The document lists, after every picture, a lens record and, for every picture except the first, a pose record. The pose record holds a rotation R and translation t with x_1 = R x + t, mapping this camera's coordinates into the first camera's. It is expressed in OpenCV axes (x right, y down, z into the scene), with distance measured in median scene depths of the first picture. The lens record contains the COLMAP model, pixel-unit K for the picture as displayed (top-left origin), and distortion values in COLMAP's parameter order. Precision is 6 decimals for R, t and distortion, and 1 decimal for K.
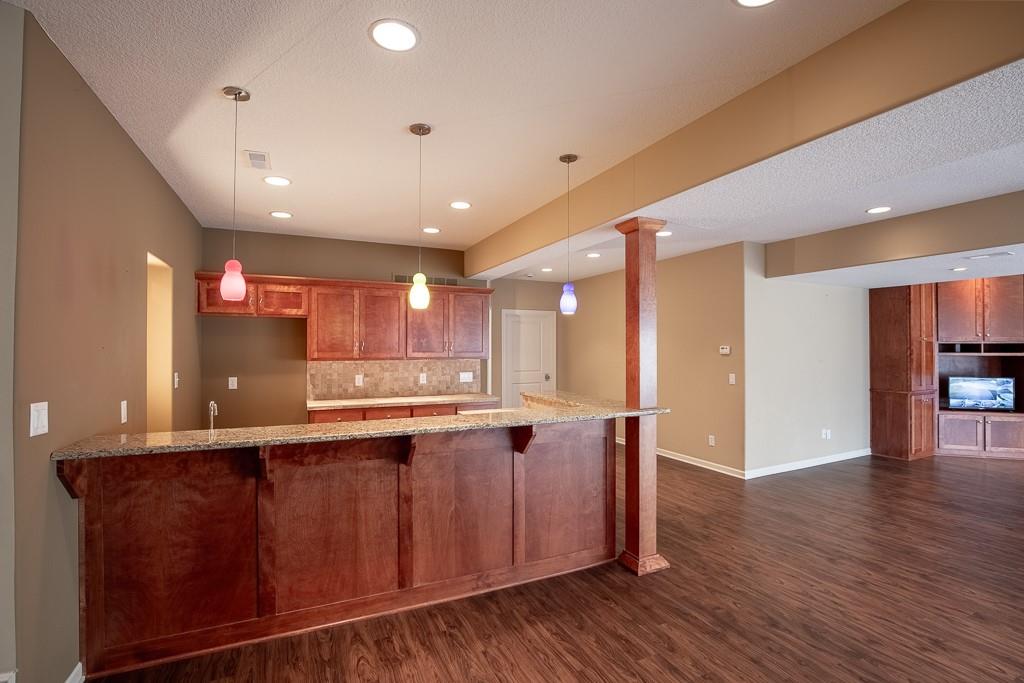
lens RADIAL K [[470.6, 0, 520.2], [0, 470.6, 342.7], [0, 0, 1]] dist [-0.028782, 0.001895]
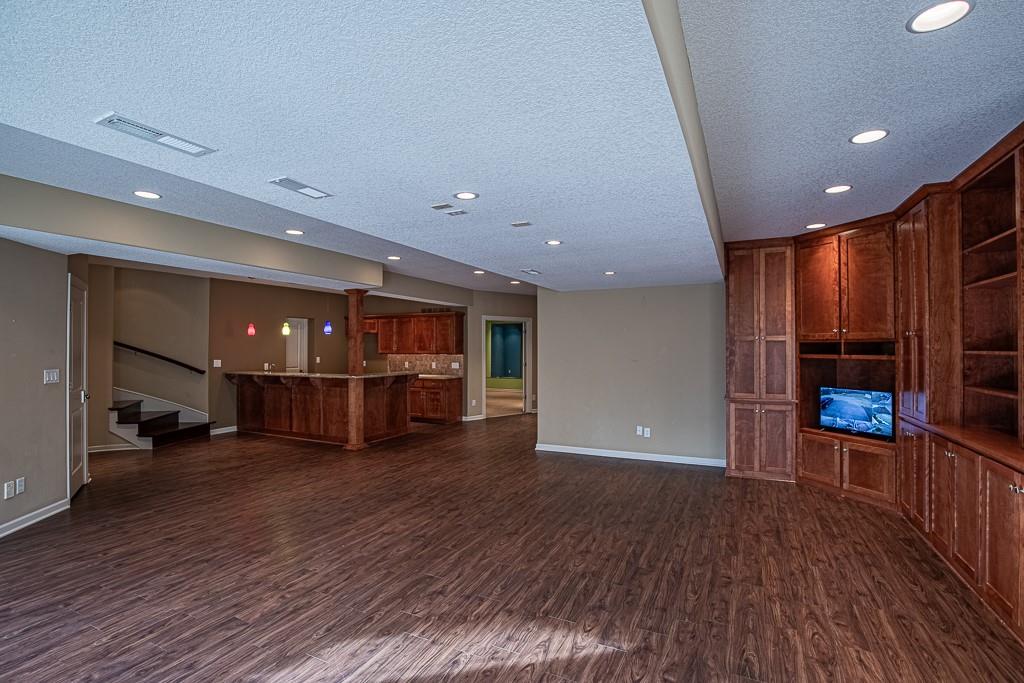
lens RADIAL K [[470.6, 0, 520.2], [0, 470.6, 342.7], [0, 0, 1]] dist [-0.028782, 0.001895]
pose [[0.626642, -0.008740, -0.779258, 1.273421], [0.007712, 0.999958, -0.005013, 0.002138], [0.779269, -0.002868, 0.626683, 0.128171]]
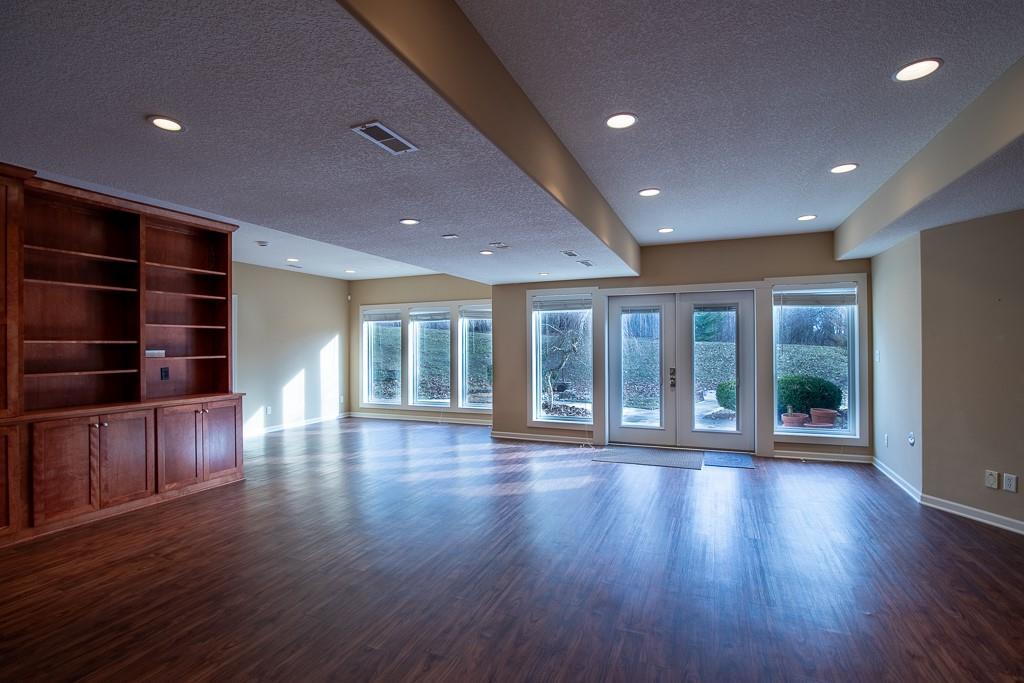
lens RADIAL K [[470.6, 0, 520.2], [0, 470.6, 342.7], [0, 0, 1]] dist [-0.028782, 0.001895]
pose [[-0.667713, 0.008267, 0.744373, 0.361291], [0.001222, 0.999949, -0.010009, 0.021946], [-0.744418, -0.005774, -0.667689, 0.789307]]
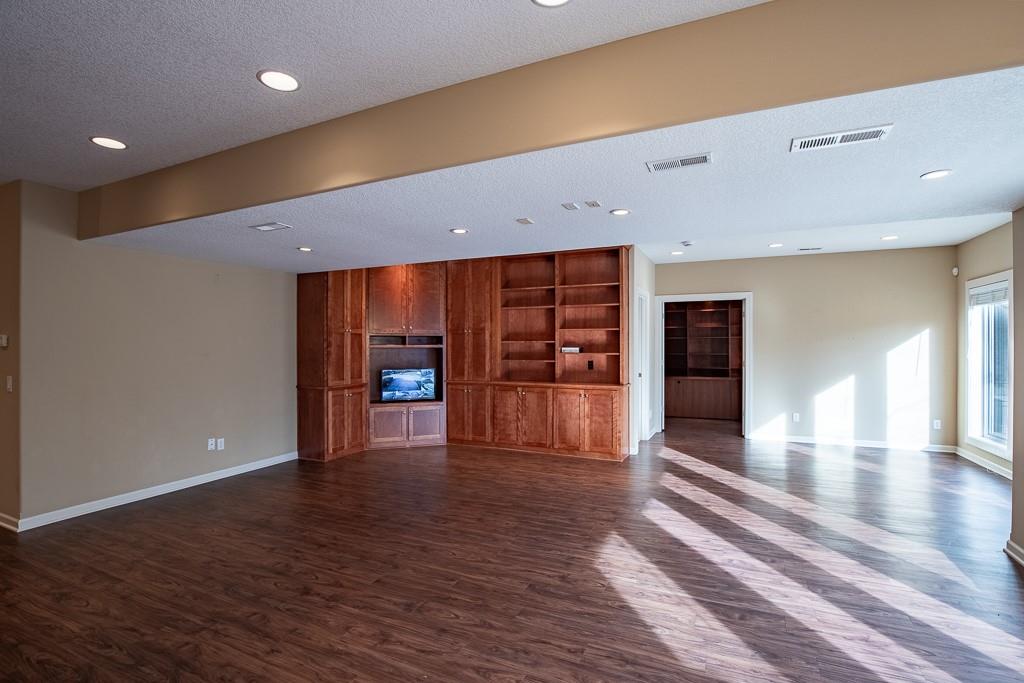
lens RADIAL K [[470.6, 0, 520.2], [0, 470.6, 342.7], [0, 0, 1]] dist [-0.028782, 0.001895]
pose [[0.771808, 0.000970, 0.635855, 0.539186], [-0.004376, 0.999983, 0.003786, 0.011926], [-0.635840, -0.005705, 0.771800, 0.026354]]
